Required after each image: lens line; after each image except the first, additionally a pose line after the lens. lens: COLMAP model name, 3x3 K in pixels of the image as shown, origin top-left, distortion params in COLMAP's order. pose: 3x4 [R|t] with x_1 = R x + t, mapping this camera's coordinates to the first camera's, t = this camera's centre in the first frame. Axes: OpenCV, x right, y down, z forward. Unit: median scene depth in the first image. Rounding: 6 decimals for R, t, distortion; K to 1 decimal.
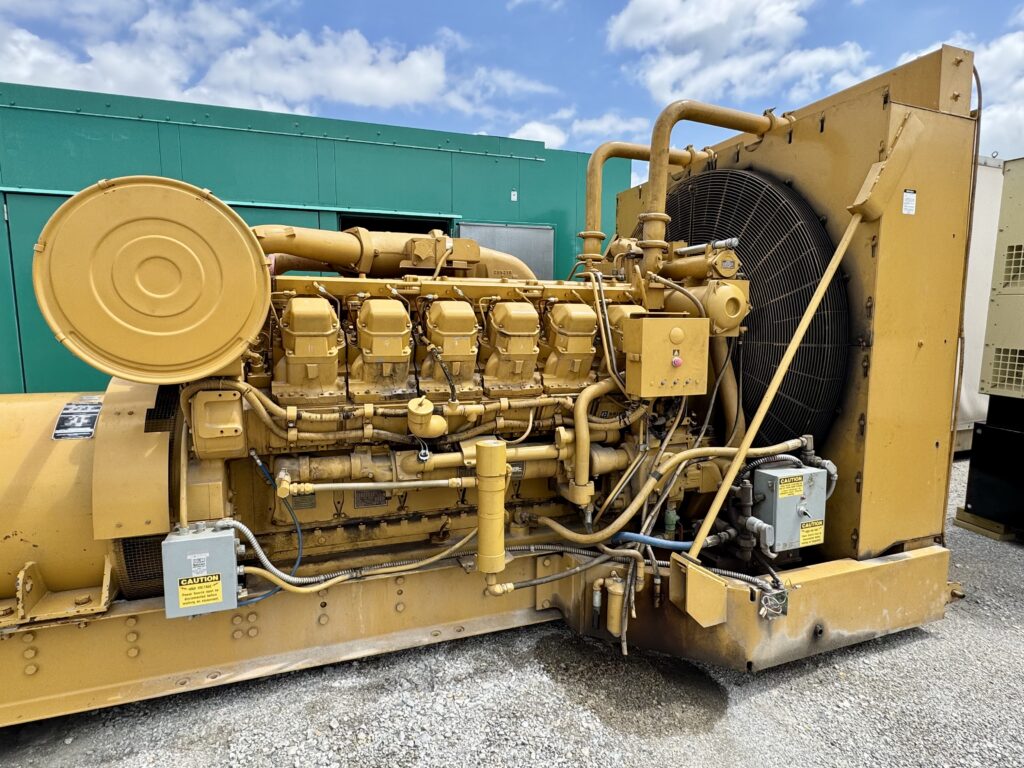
lens RADIAL K [[567.0, 0, 513.6], [0, 567.0, 382.9], [0, 0, 1]] dist [-0.015623, 0.001707]
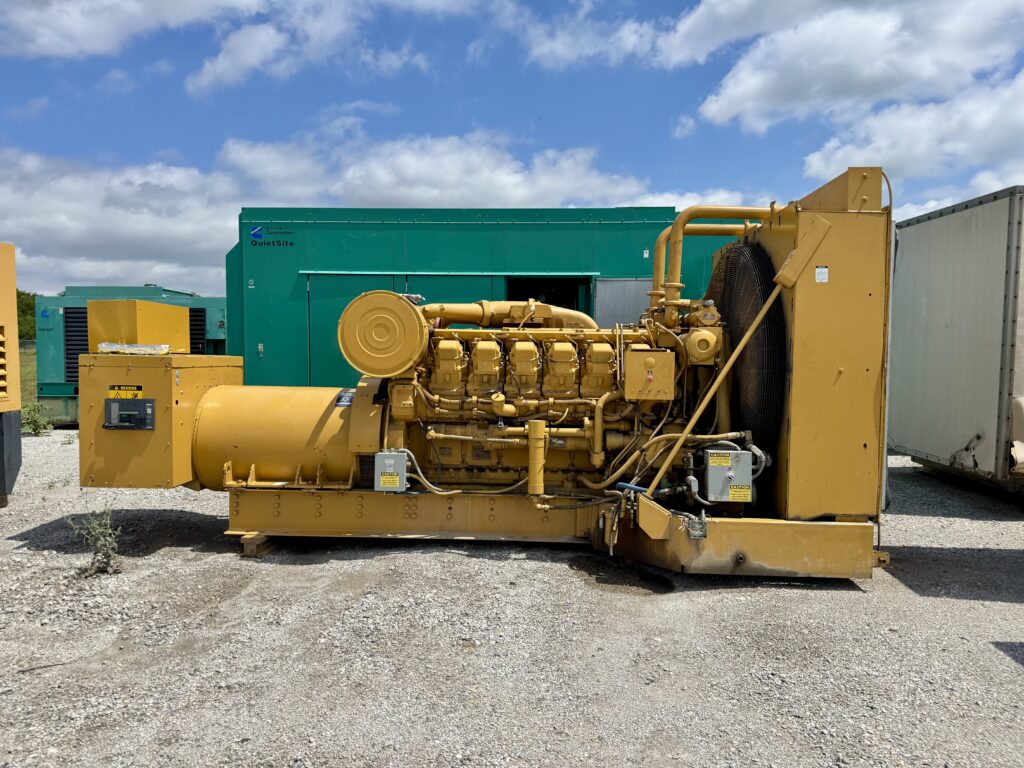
lens RADIAL K [[716.3, 0, 510.9], [0, 716.3, 388.2], [0, 0, 1]] dist [0.015028, -0.000290]
pose [[0.920469, 0.025088, -0.390009, 0.729695], [-0.053275, 0.996677, -0.061623, 0.140678], [0.387167, 0.077500, 0.918747, -1.065515]]
